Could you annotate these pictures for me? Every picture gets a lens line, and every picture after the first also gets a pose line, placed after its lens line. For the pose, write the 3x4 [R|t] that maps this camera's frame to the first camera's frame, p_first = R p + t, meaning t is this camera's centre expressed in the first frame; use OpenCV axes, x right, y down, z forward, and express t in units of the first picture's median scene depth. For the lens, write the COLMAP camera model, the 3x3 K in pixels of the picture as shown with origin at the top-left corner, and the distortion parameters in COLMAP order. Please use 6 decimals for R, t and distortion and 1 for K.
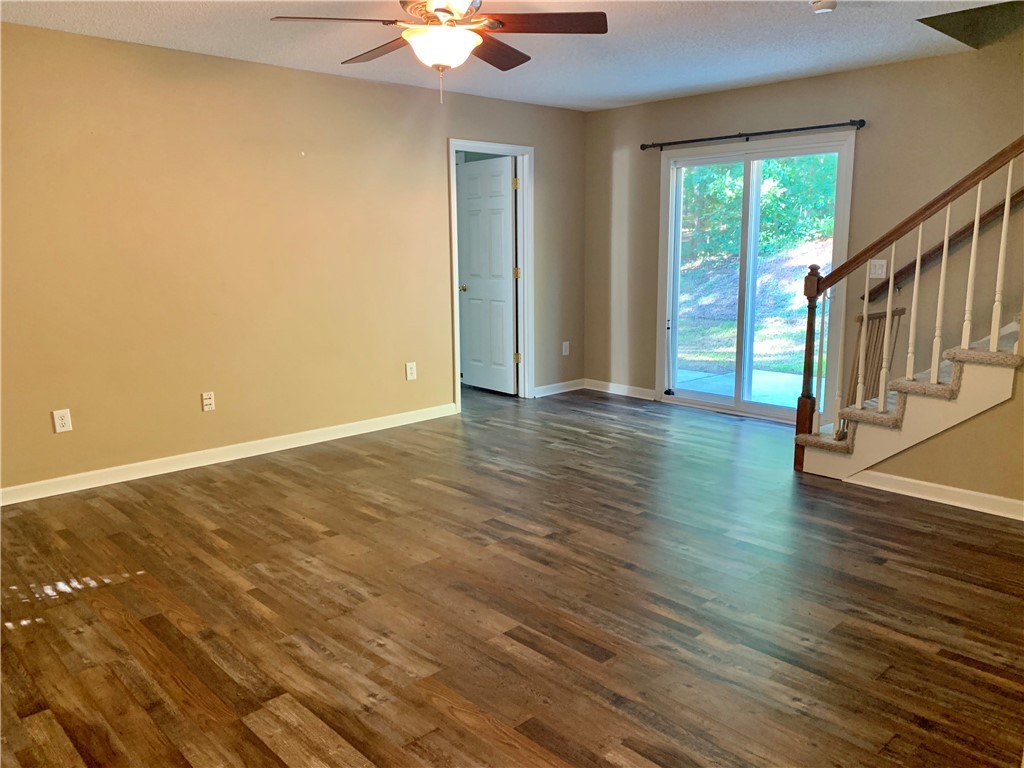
lens RADIAL K [[783.9, 0, 512.0], [0, 783.9, 384.0], [0, 0, 1]] dist [0.023880, -0.032349]
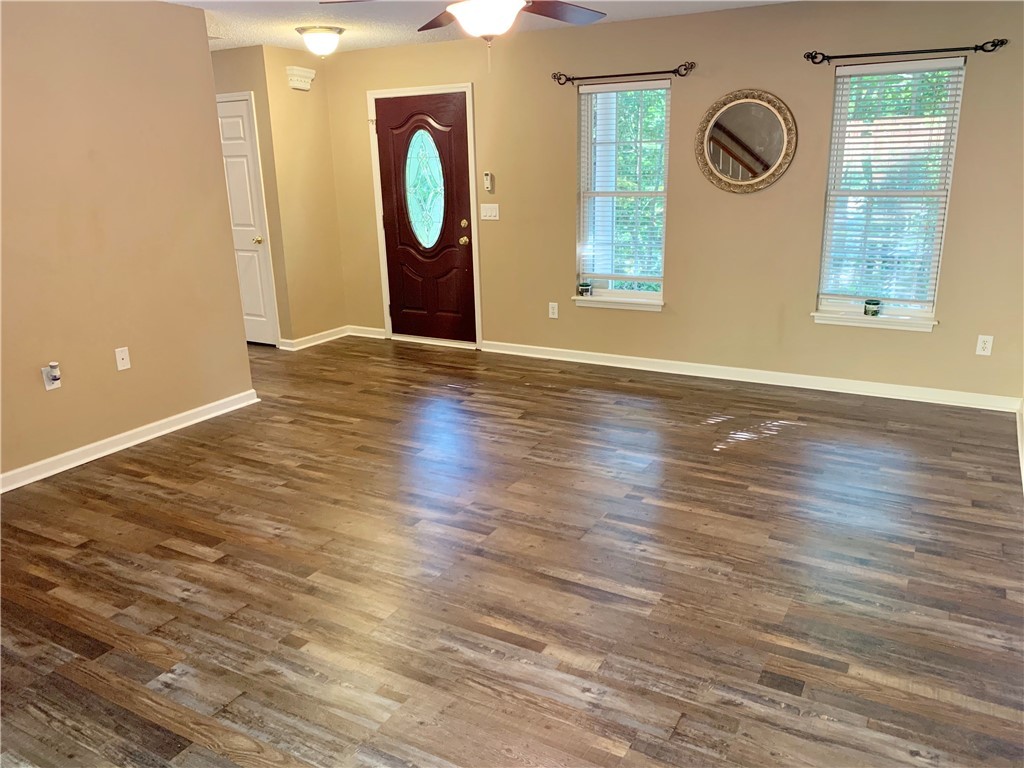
lens RADIAL K [[783.9, 0, 512.0], [0, 783.9, 384.0], [0, 0, 1]] dist [0.023880, -0.032349]
pose [[-0.956497, 0.110019, -0.270201, 0.196857], [-0.020326, 0.898785, 0.437918, -0.426895], [0.291033, 0.424359, -0.857449, 1.986919]]
